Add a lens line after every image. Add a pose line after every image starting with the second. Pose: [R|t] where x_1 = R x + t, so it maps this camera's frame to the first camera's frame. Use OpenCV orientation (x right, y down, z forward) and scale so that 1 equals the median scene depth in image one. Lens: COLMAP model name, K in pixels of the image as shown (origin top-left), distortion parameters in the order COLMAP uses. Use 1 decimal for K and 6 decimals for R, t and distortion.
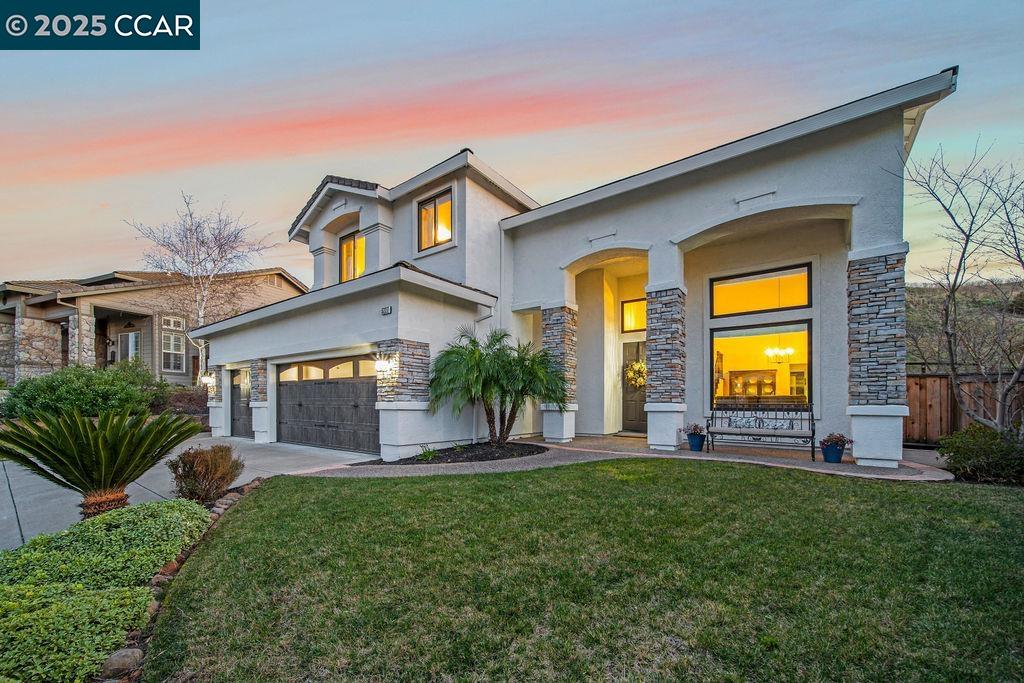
lens RADIAL K [[400.9, 0, 510.4], [0, 400.9, 393.9], [0, 0, 1]] dist [-0.000730, -0.000117]
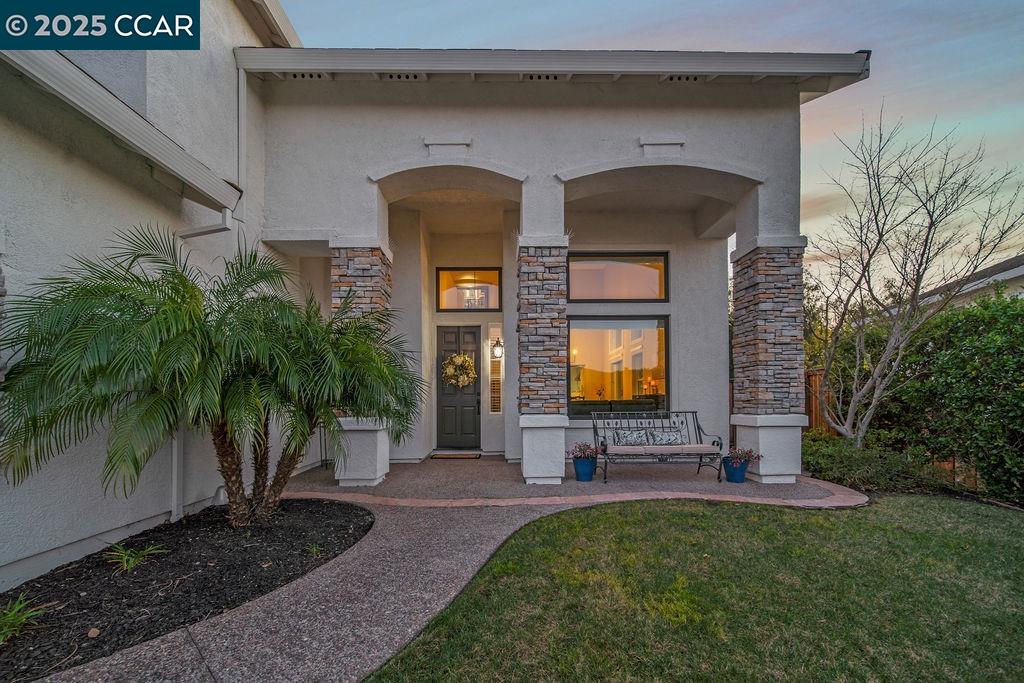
lens RADIAL K [[400.9, 0, 510.4], [0, 400.9, 393.9], [0, 0, 1]] dist [-0.000730, -0.000117]
pose [[0.790940, -0.003279, 0.611885, -0.076572], [-0.002835, 0.999955, 0.009024, -0.017813], [-0.611887, -0.008872, 0.790895, 0.496899]]
